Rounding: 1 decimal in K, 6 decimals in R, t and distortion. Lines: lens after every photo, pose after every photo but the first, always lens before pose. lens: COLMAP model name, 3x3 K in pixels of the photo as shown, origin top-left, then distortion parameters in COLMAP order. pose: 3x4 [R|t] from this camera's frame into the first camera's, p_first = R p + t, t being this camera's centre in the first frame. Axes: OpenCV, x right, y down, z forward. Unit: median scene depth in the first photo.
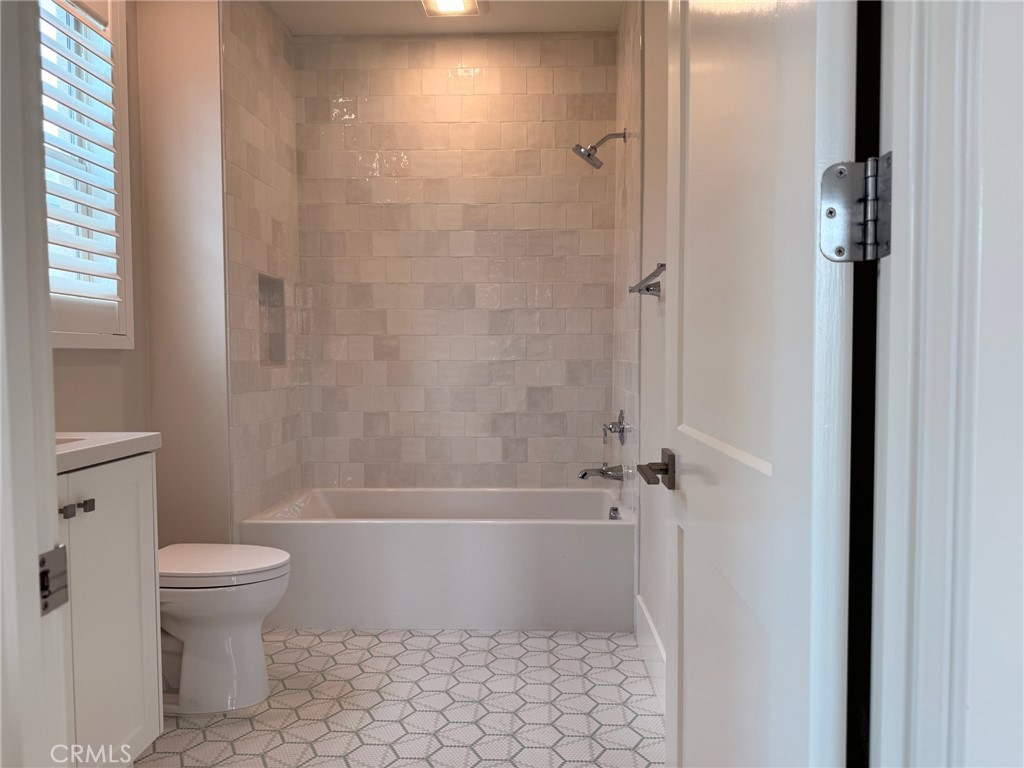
lens RADIAL K [[725.6, 0, 513.1], [0, 725.6, 388.8], [0, 0, 1]] dist [0.118662, -0.153640]
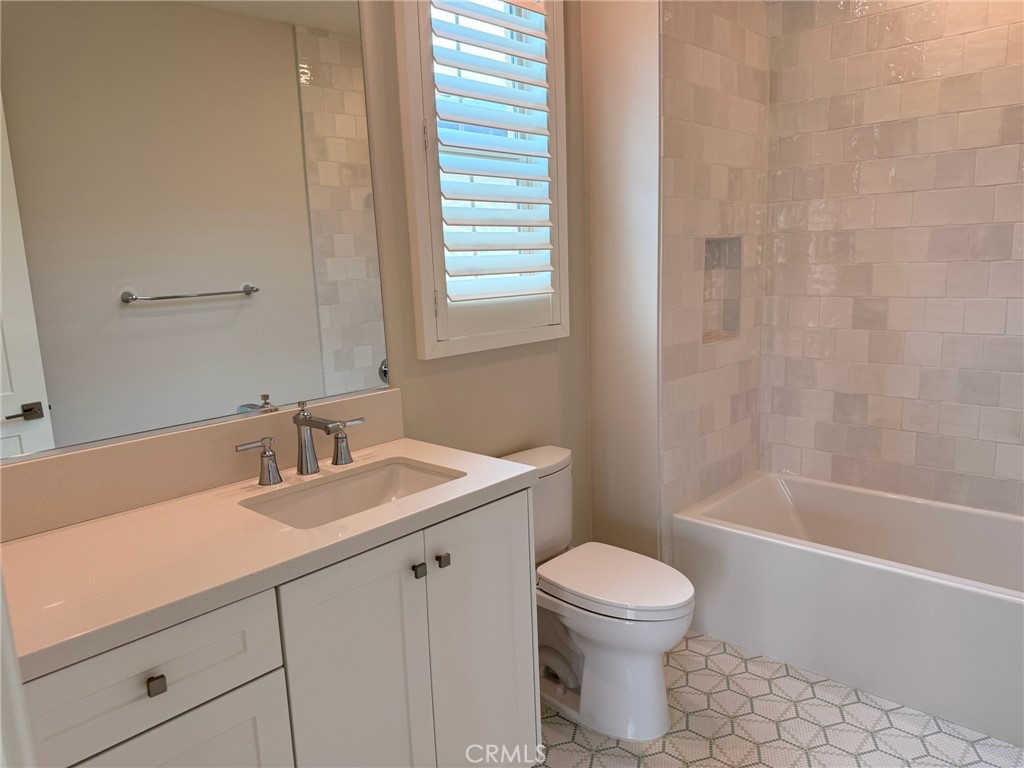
lens RADIAL K [[739.0, 0, 514.8], [0, 739.0, 396.7], [0, 0, 1]] dist [0.072015, -0.067228]
pose [[0.770496, 0.091499, -0.630844, 0.050721], [0.003285, 0.989061, 0.147469, -0.093786], [0.637437, -0.115697, 0.761767, 0.146739]]
